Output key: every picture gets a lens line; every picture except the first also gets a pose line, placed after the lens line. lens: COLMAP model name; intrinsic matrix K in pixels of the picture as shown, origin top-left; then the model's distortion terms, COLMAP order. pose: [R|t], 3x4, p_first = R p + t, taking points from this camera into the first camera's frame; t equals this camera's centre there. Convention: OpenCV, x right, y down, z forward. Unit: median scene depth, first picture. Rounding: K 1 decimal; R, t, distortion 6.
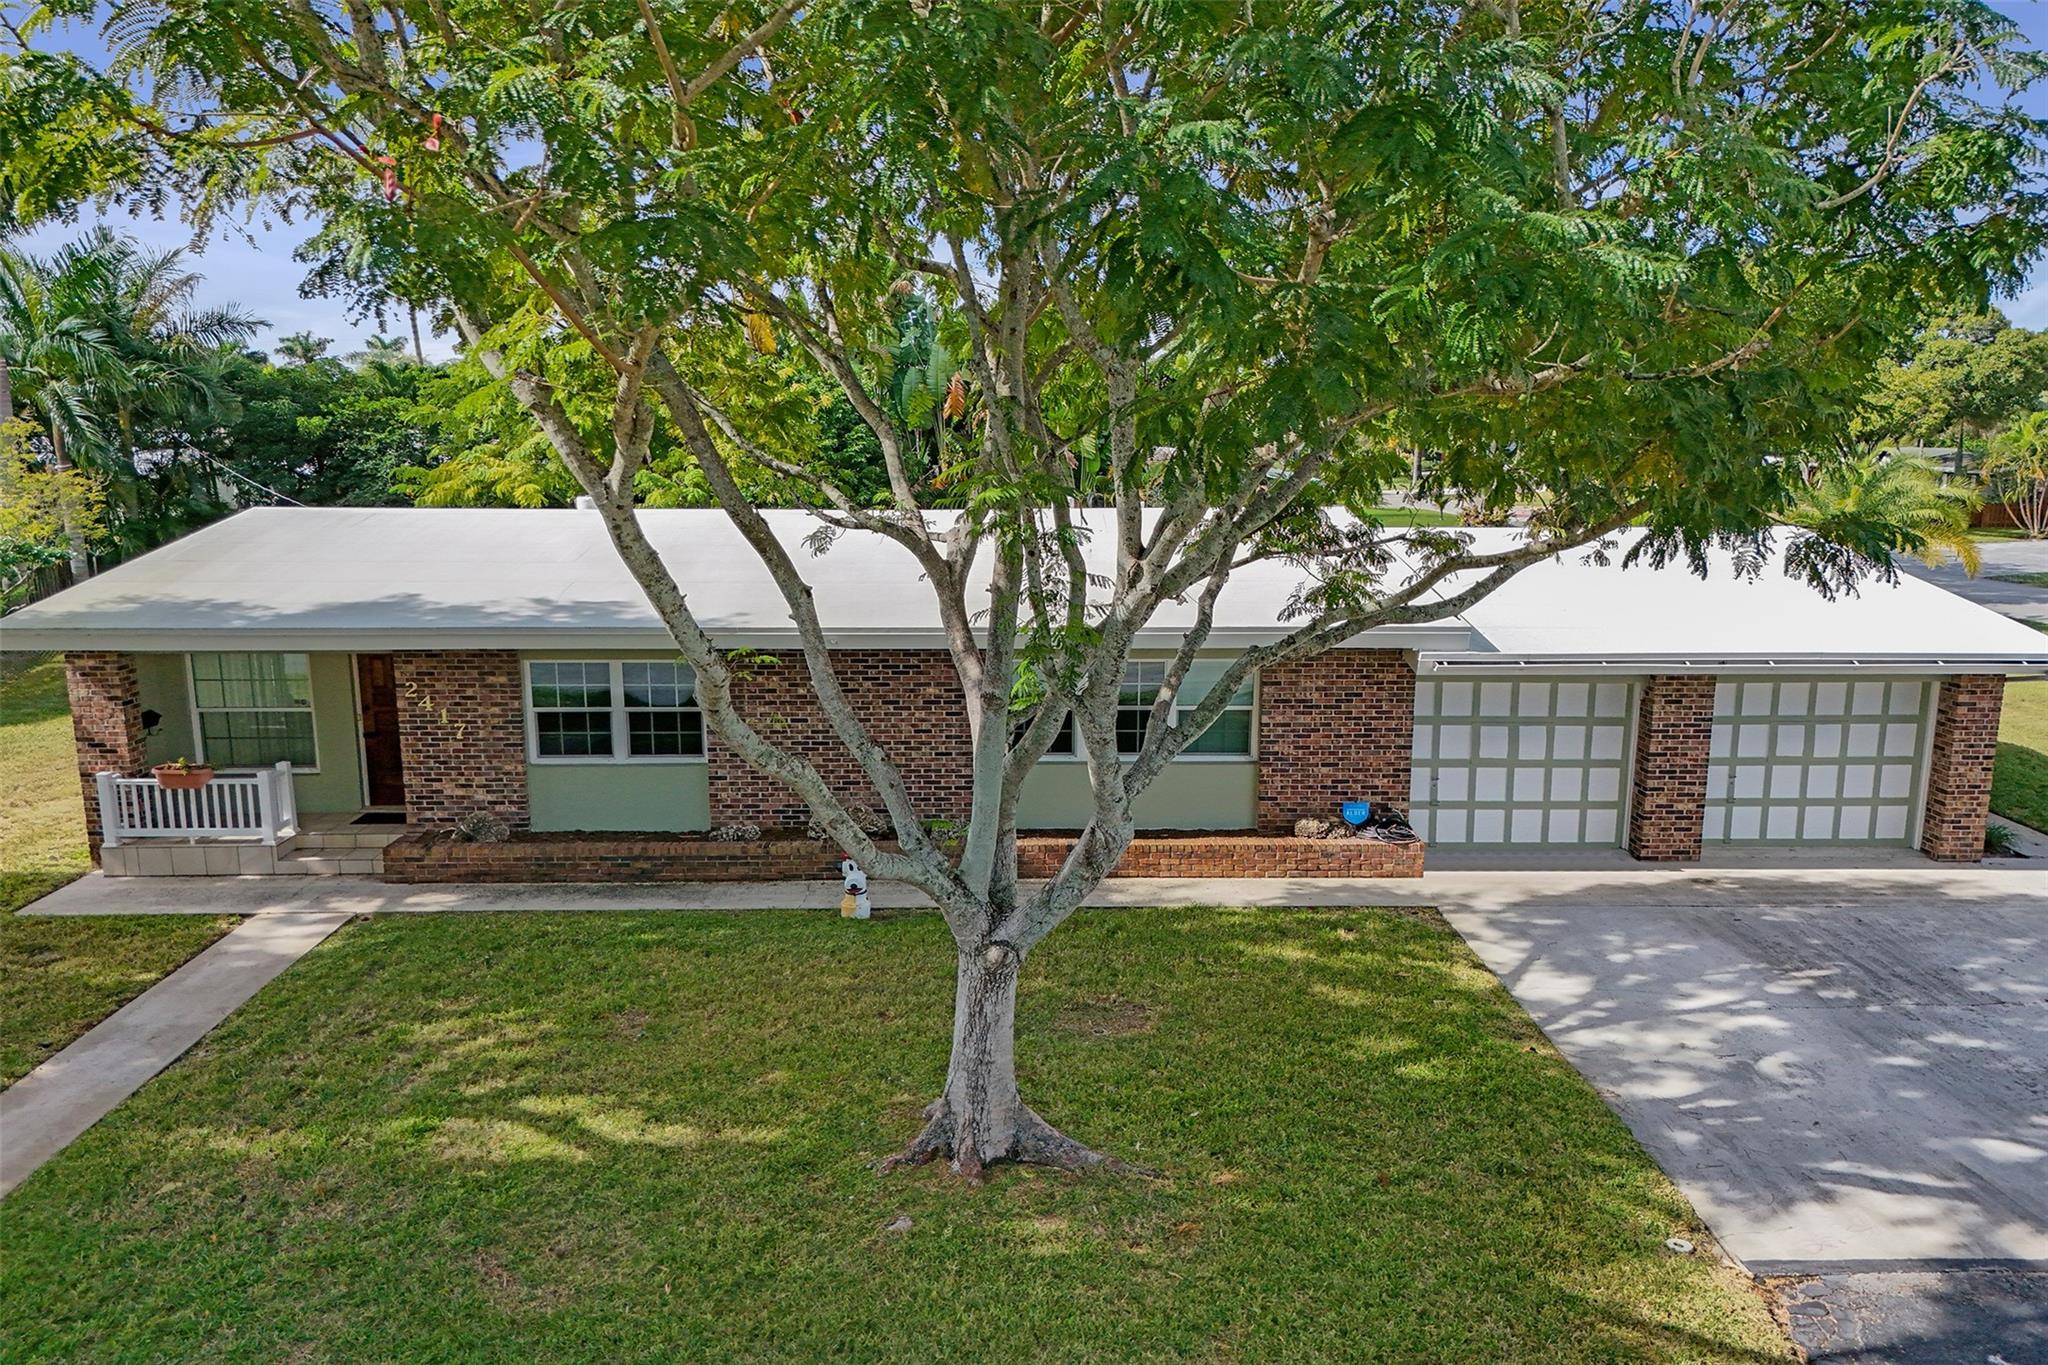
lens RADIAL K [[1514.5, 0, 1059.9], [0, 1514.5, 684.3], [0, 0, 1]] dist [0.051527, -0.005194]
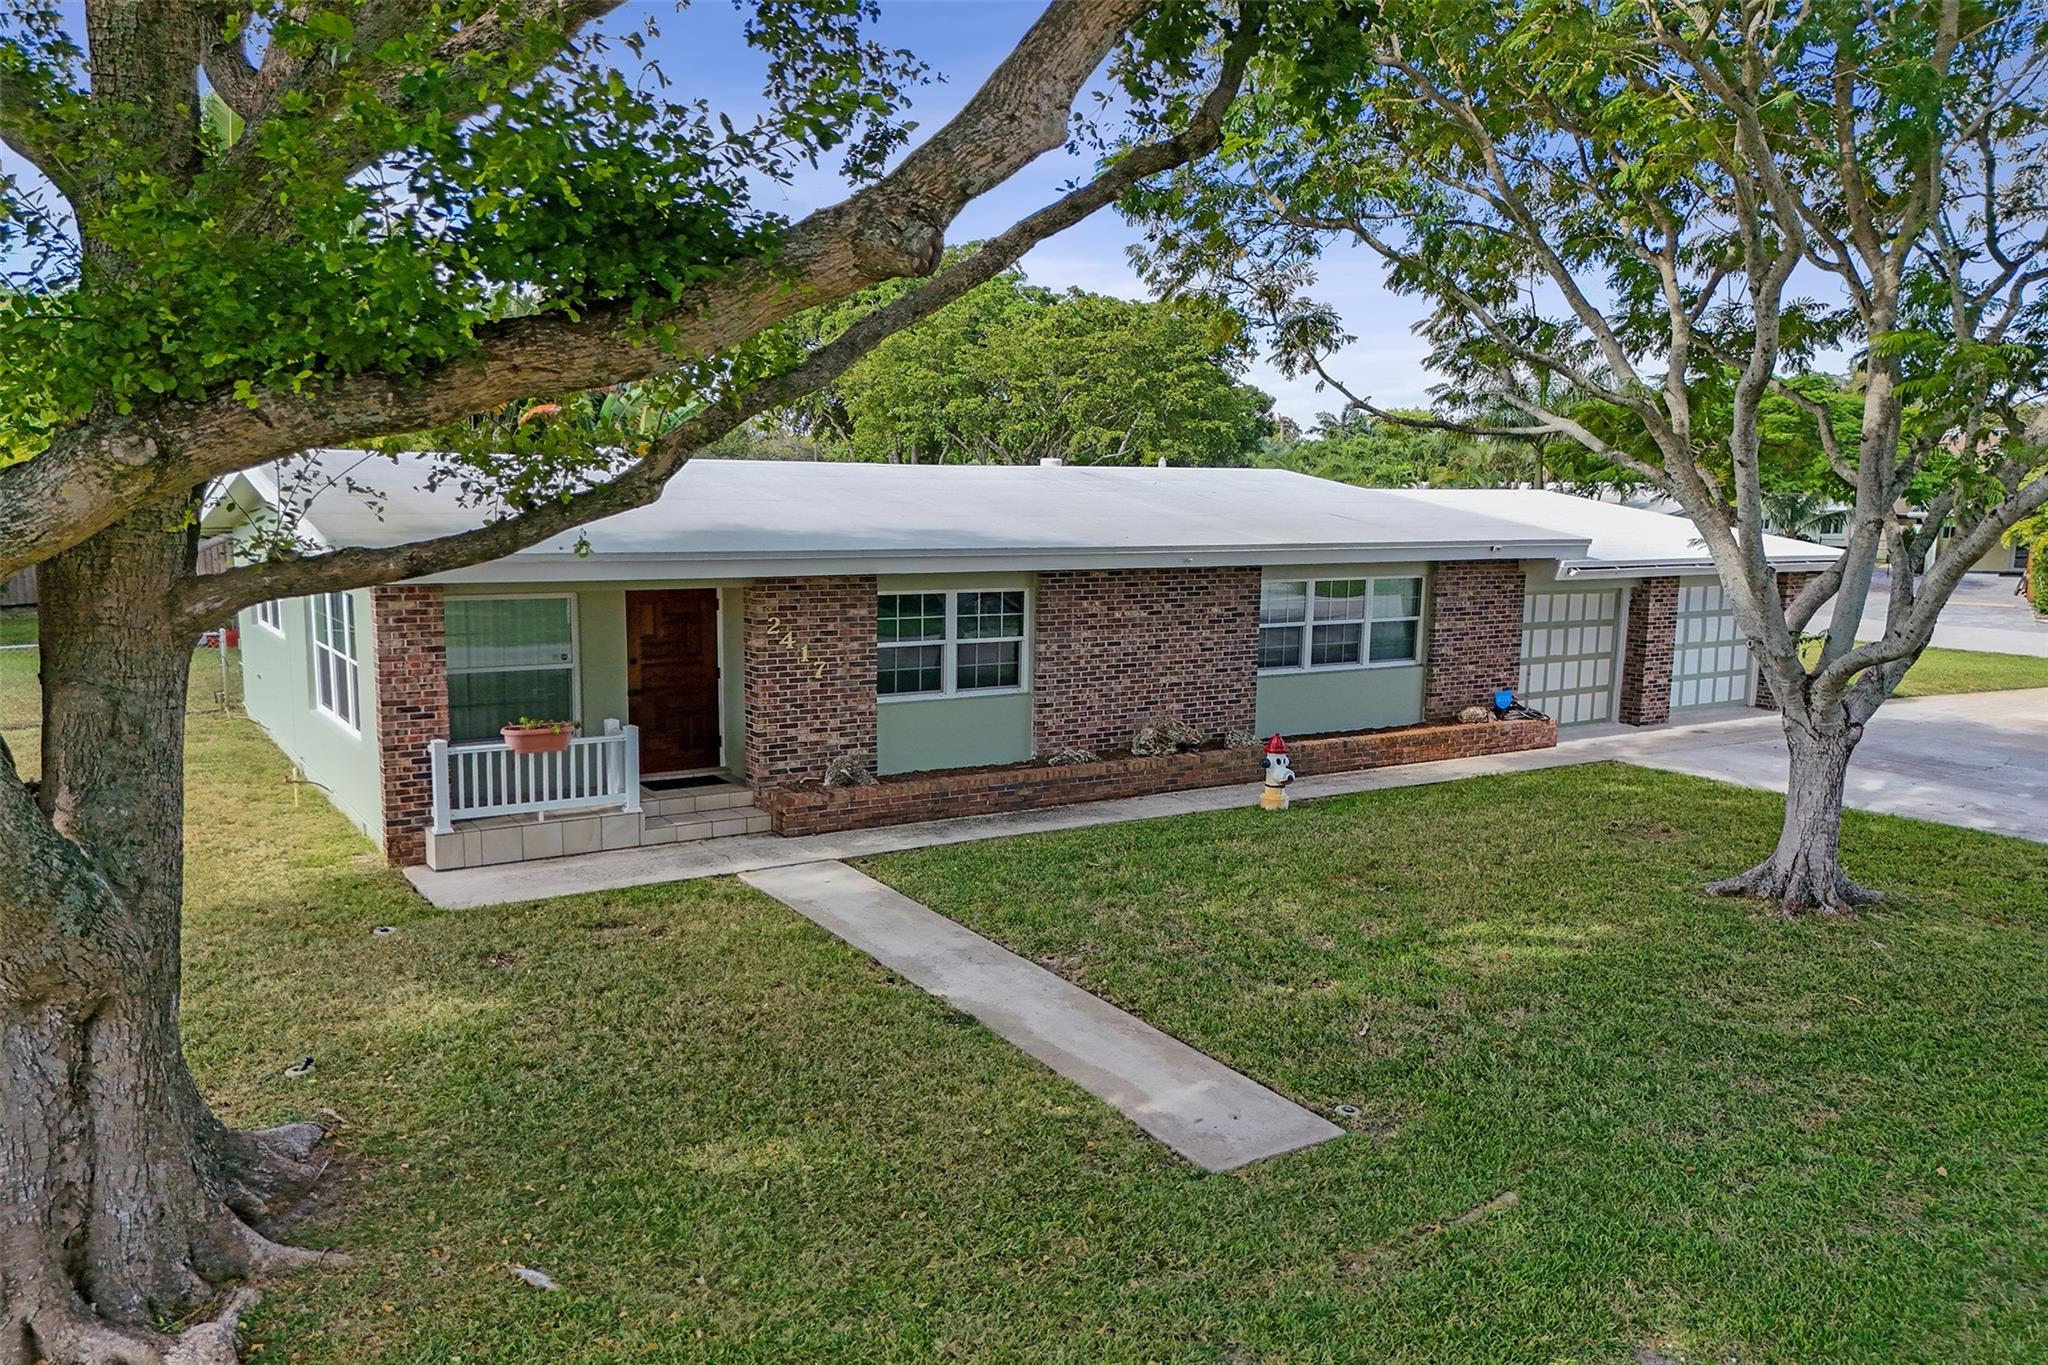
lens RADIAL K [[1514.5, 0, 1059.9], [0, 1514.5, 684.3], [0, 0, 1]] dist [0.051527, -0.005194]
pose [[0.858054, -0.059386, 0.510114, -0.739525], [0.074701, 0.997160, -0.009567, 0.059201], [-0.508097, 0.046316, 0.860053, 0.139702]]
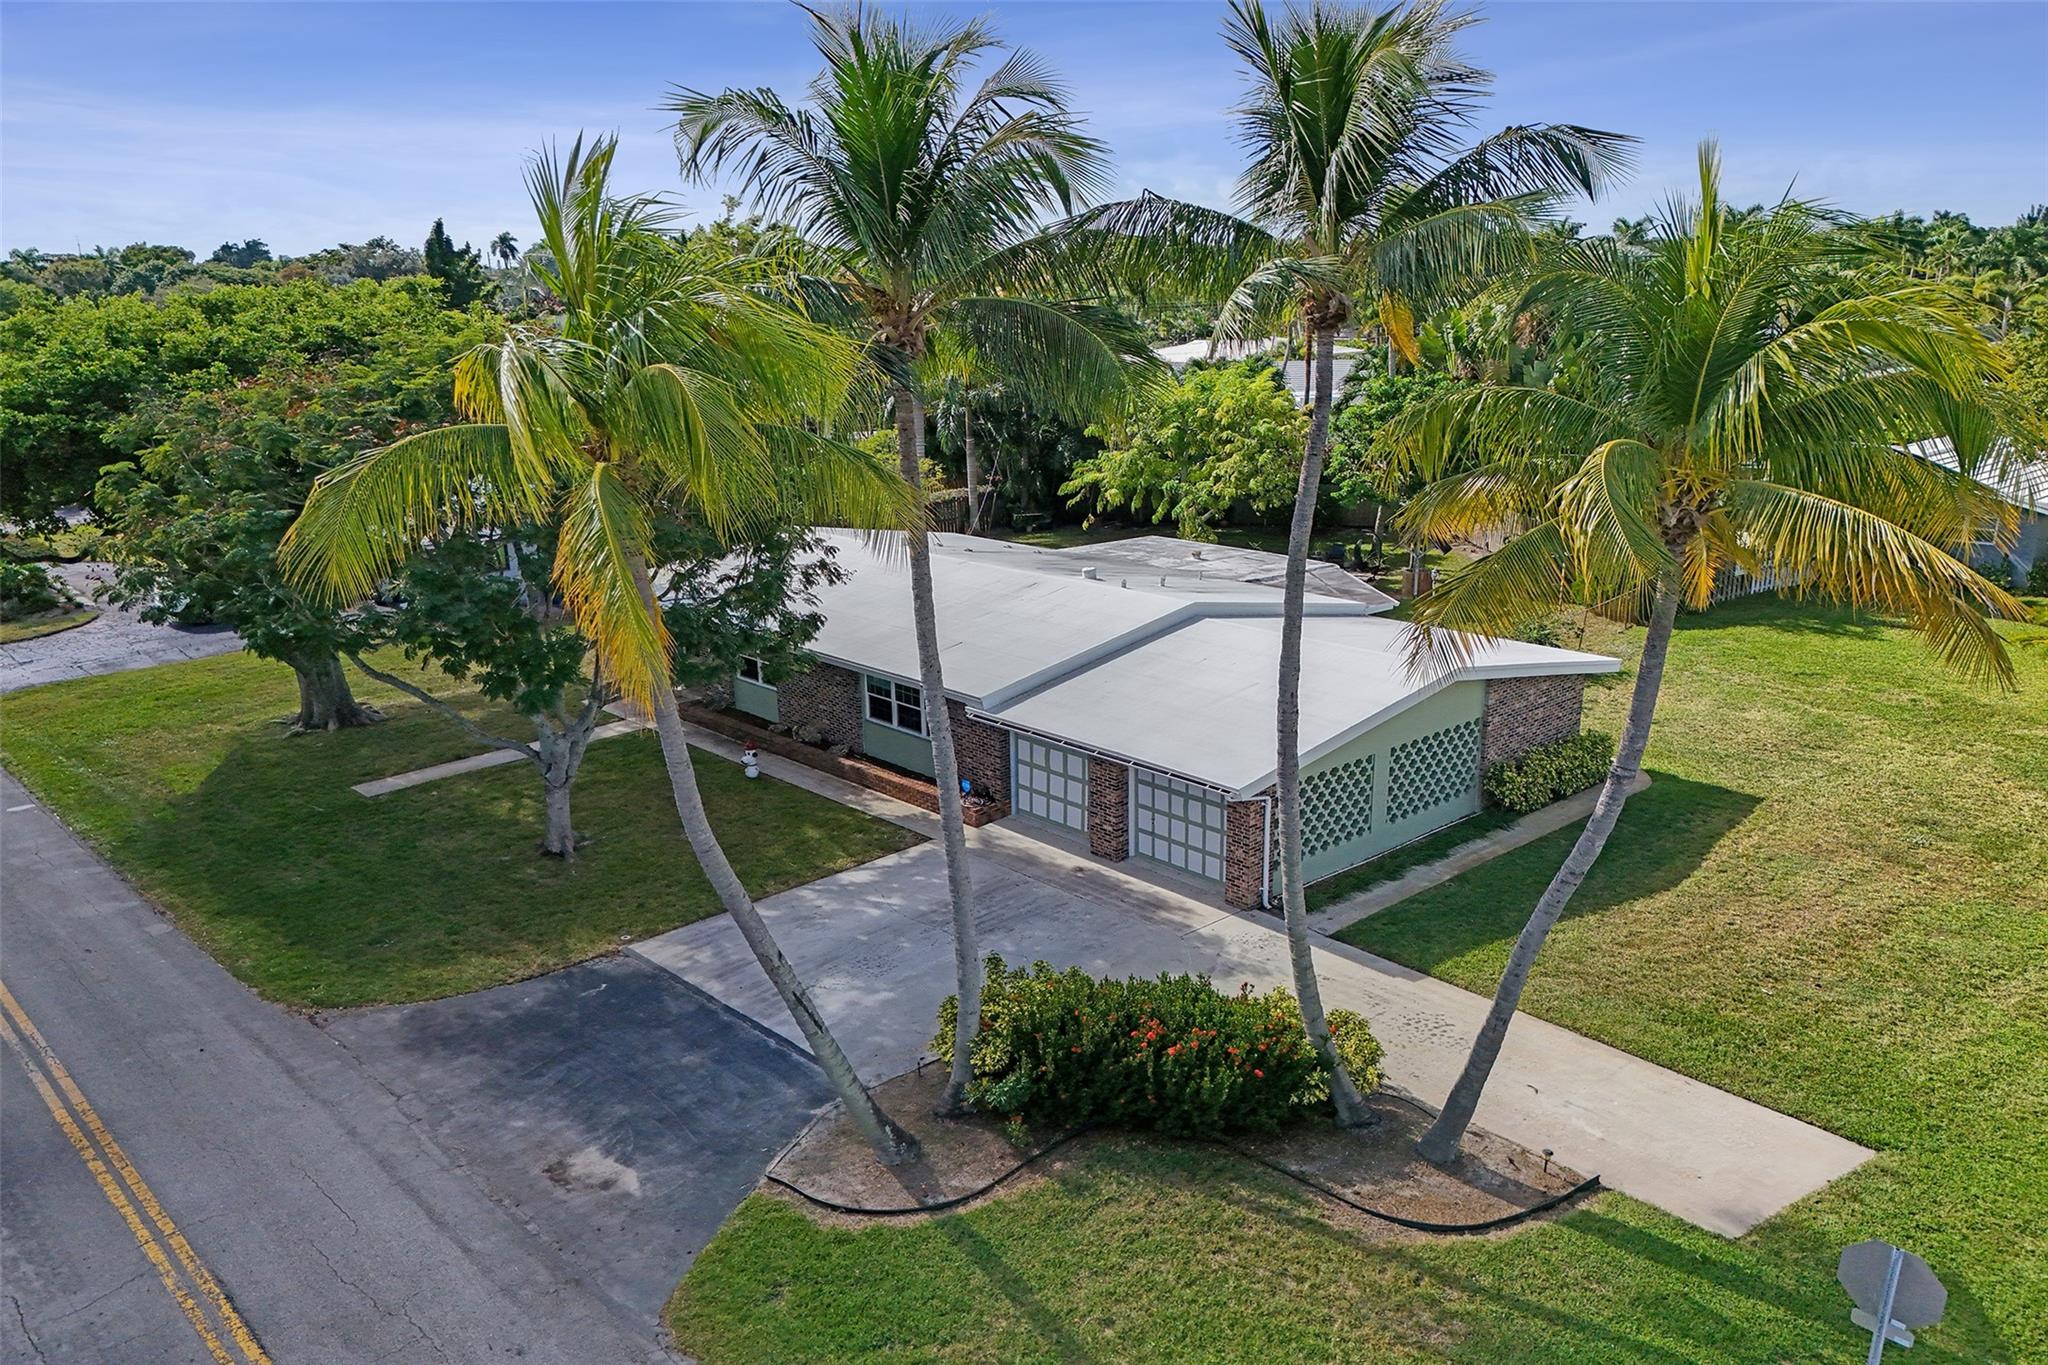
lens RADIAL K [[1514.5, 0, 1059.9], [0, 1514.5, 684.3], [0, 0, 1]] dist [0.051527, -0.005194]
pose [[0.689509, 0.187738, -0.699522, 1.589970], [-0.109653, 0.981747, 0.155399, -0.349094], [0.715929, -0.030444, 0.697509, -0.222430]]
